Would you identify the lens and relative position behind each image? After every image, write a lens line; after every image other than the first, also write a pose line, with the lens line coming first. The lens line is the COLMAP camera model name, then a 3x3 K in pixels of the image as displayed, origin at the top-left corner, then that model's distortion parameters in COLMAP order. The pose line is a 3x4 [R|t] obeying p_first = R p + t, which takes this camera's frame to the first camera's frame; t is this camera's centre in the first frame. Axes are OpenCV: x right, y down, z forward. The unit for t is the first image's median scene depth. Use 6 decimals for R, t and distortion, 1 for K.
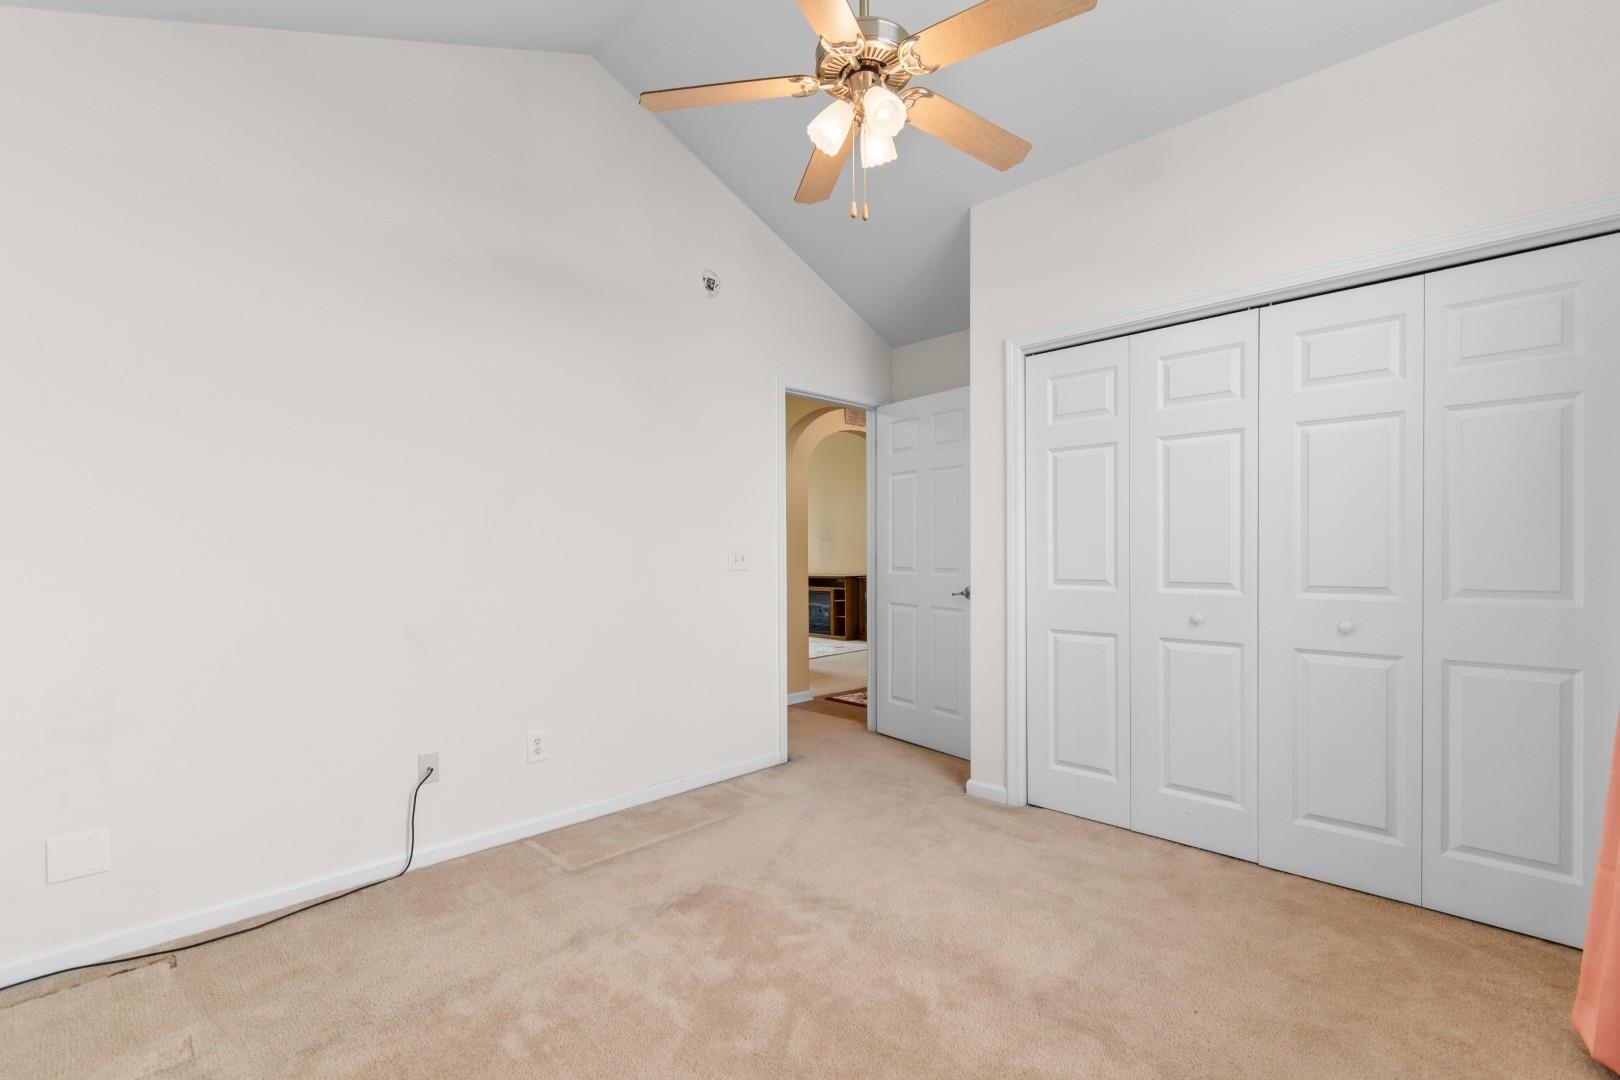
lens RADIAL K [[732.8, 0, 781.3], [0, 732.8, 550.6], [0, 0, 1]] dist [0.001527, -0.000850]
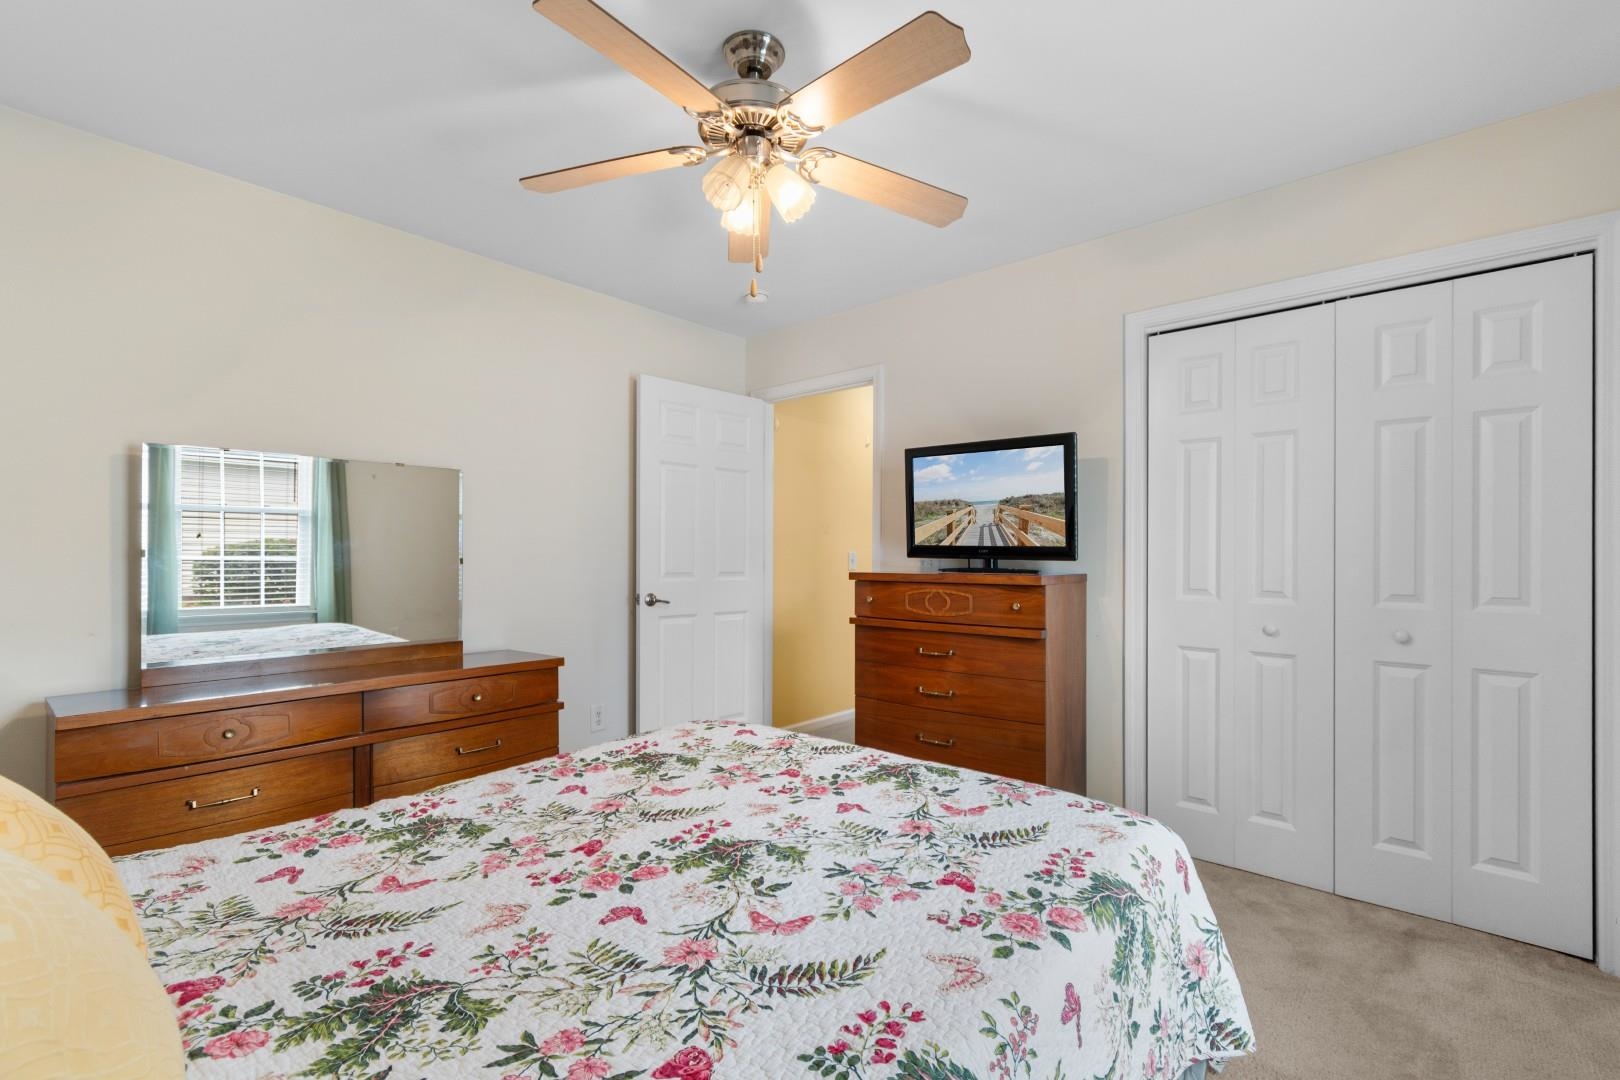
lens RADIAL K [[732.8, 0, 799.3], [0, 732.8, 536.5], [0, 0, 1]] dist [0.001527, -0.000850]
pose [[0.997535, 0.007173, 0.069798, -0.073180], [-0.005433, 0.999671, -0.025084, 0.000535], [-0.069955, 0.024643, 0.997246, 0.077564]]
